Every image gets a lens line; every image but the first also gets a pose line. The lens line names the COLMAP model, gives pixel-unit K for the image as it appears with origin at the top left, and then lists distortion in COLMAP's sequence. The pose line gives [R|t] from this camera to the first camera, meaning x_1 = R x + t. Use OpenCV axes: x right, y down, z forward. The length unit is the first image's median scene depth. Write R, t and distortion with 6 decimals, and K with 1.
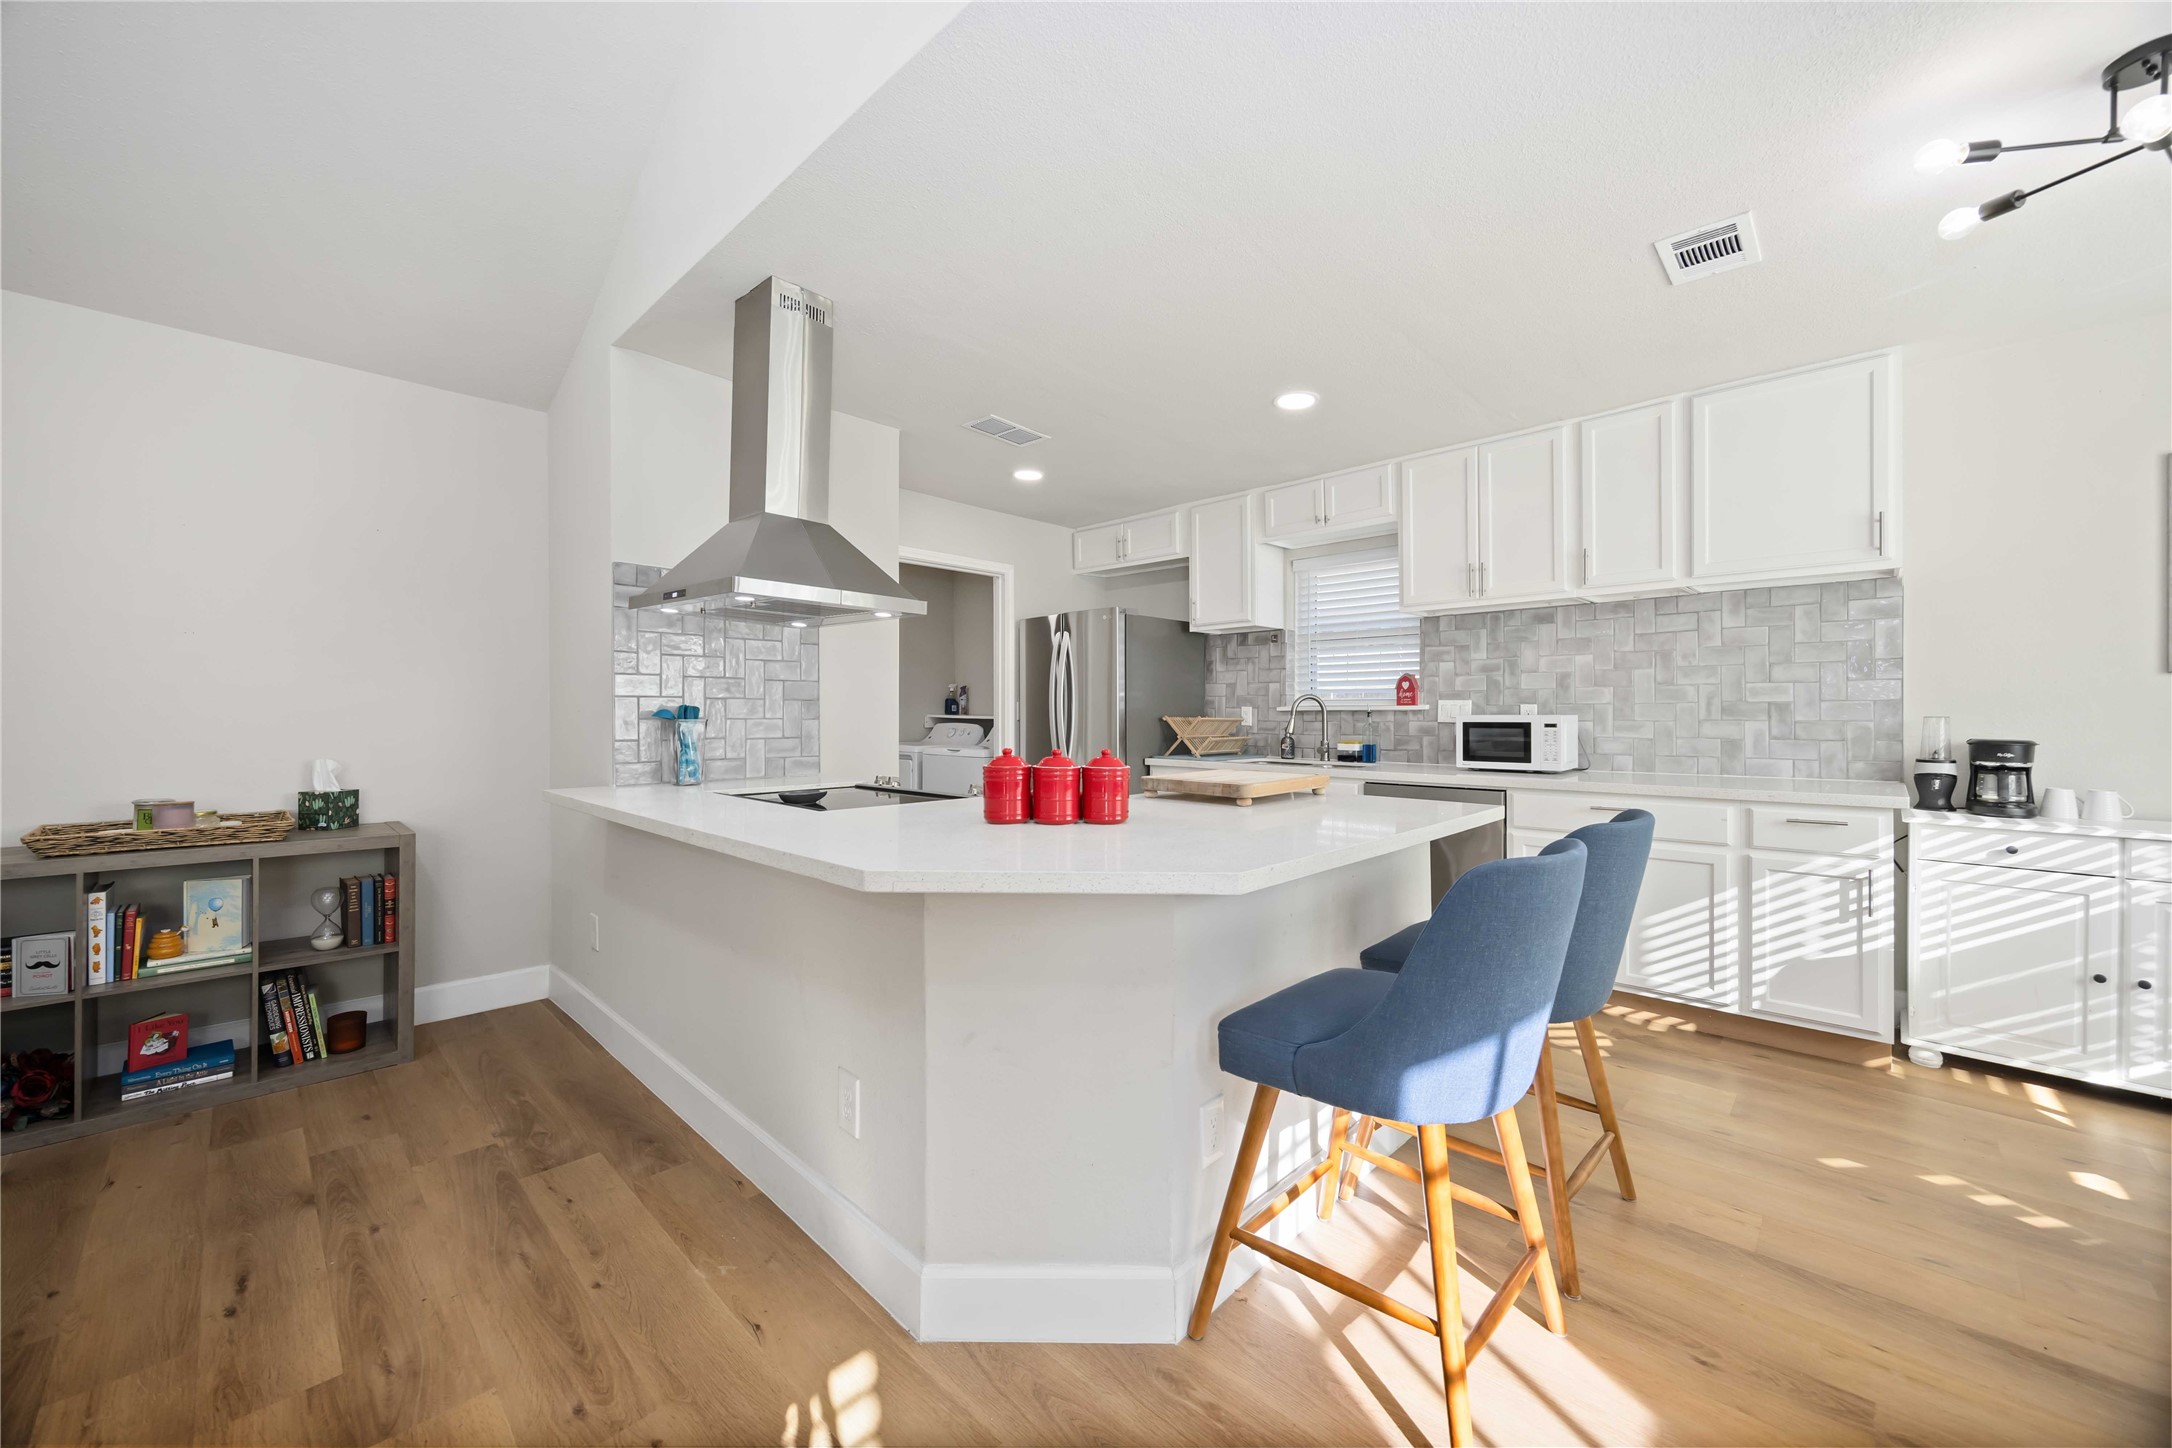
lens RADIAL K [[828.7, 0, 1083.7], [0, 828.7, 713.6], [0, 0, 1]] dist [-0.001726, -0.000102]
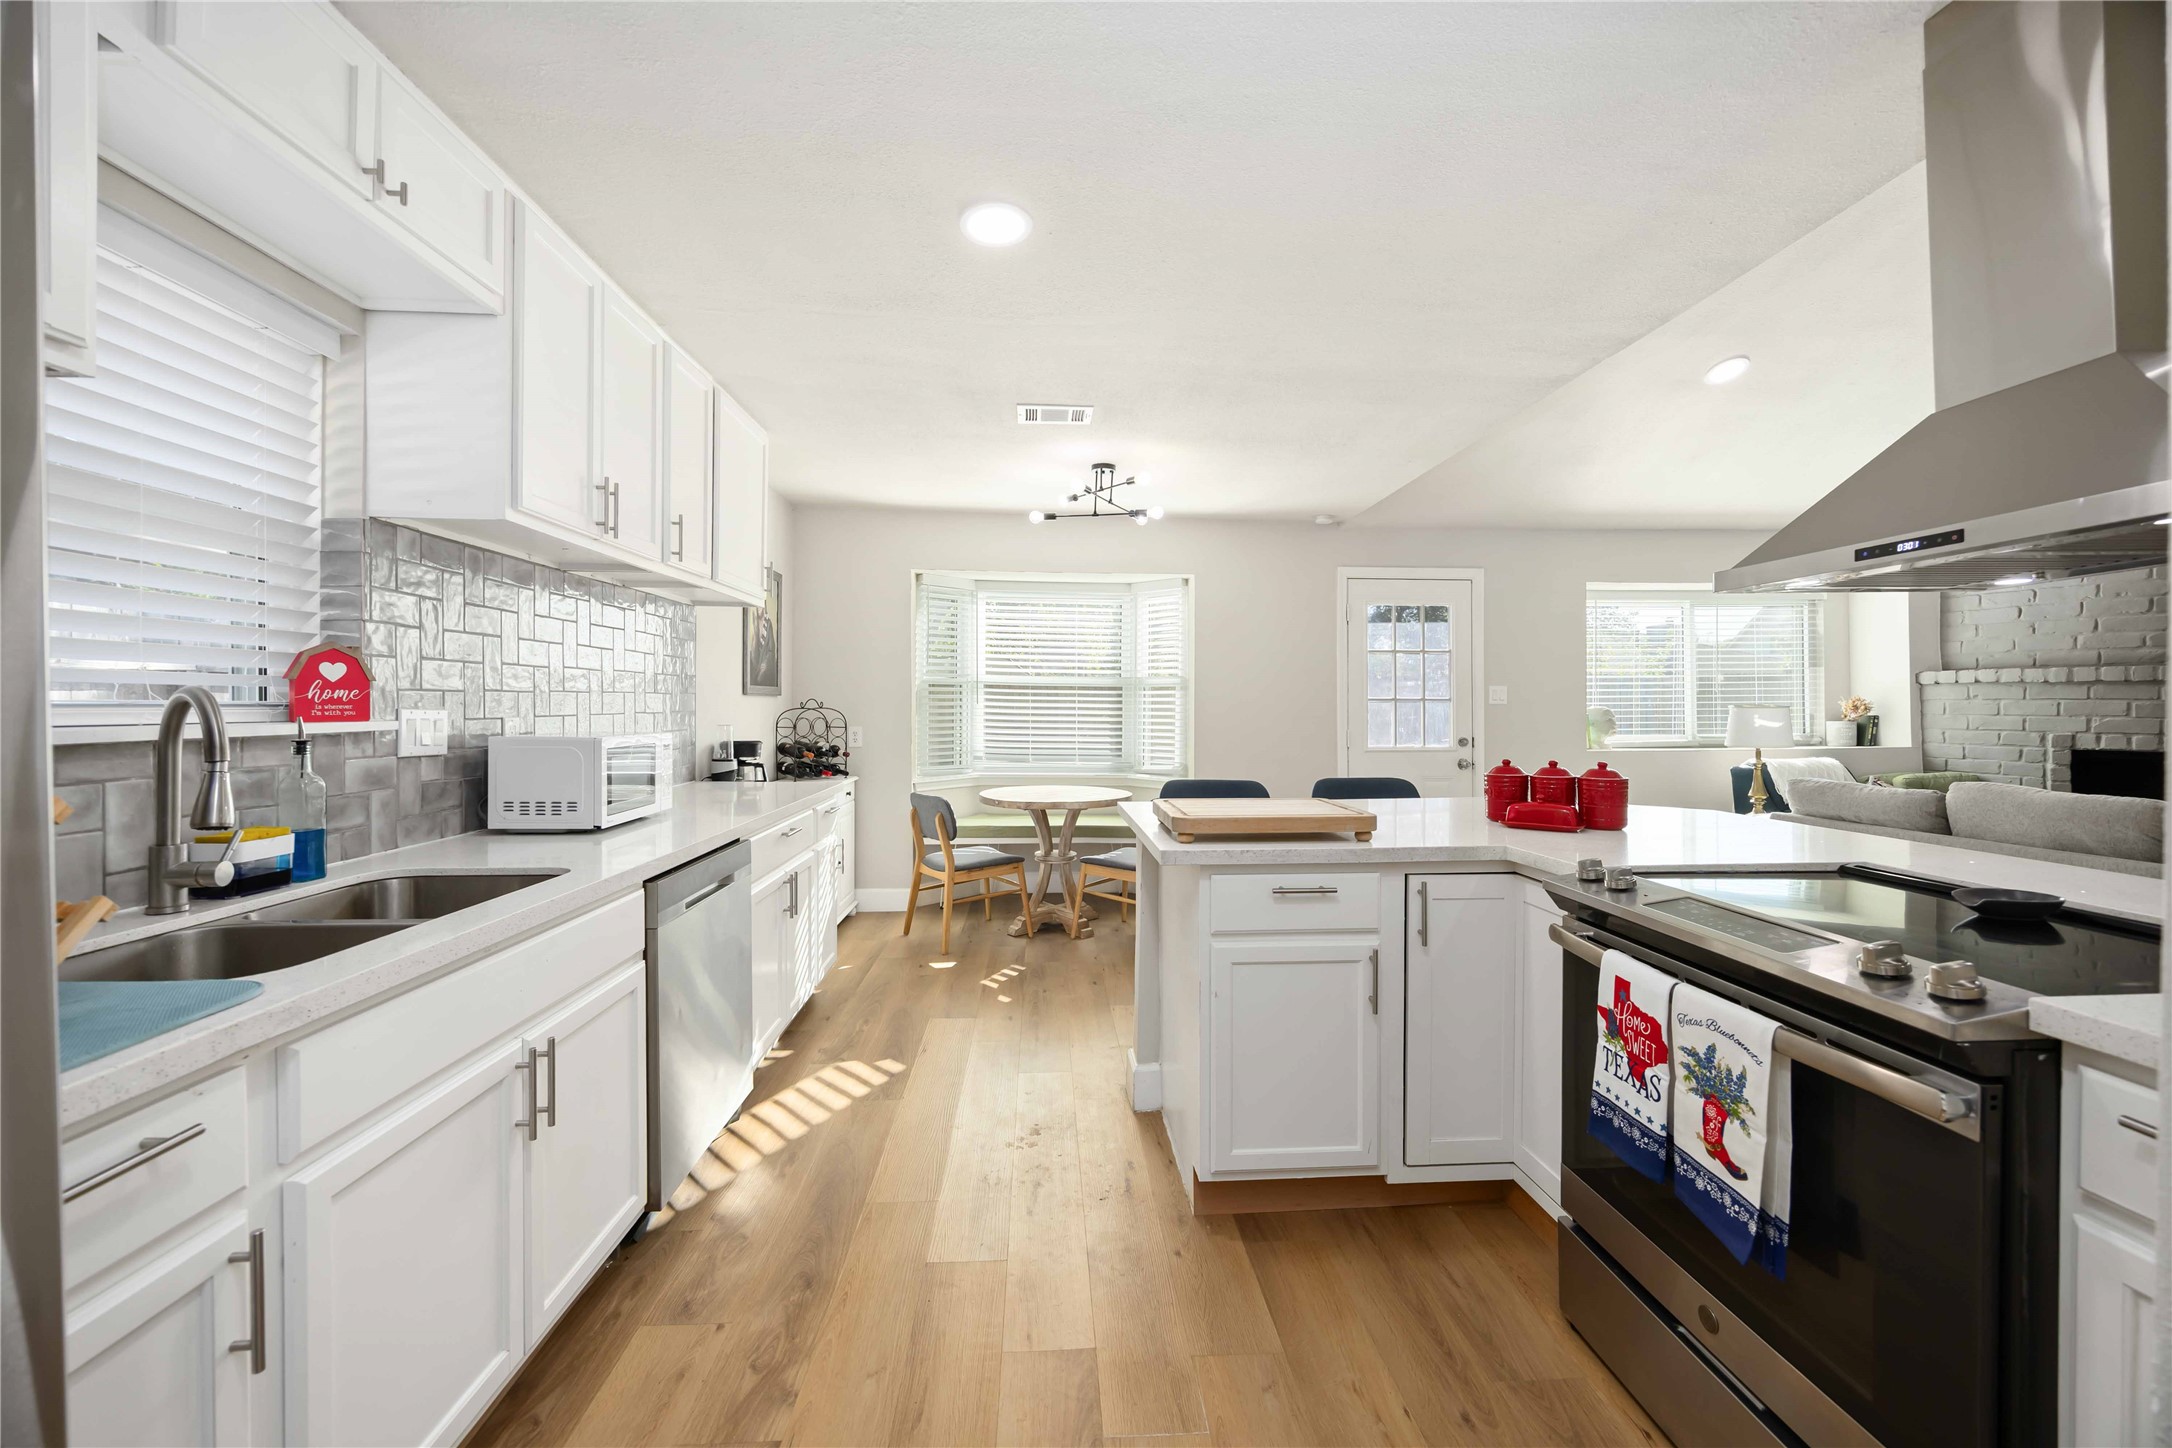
lens RADIAL K [[828.7, 0, 1083.7], [0, 828.7, 713.6], [0, 0, 1]] dist [-0.001726, -0.000102]
pose [[-0.733511, -0.007518, 0.679636, -0.199365], [-0.000962, 0.999949, 0.010023, -0.022978], [-0.679677, 0.006698, -0.733481, 1.352433]]
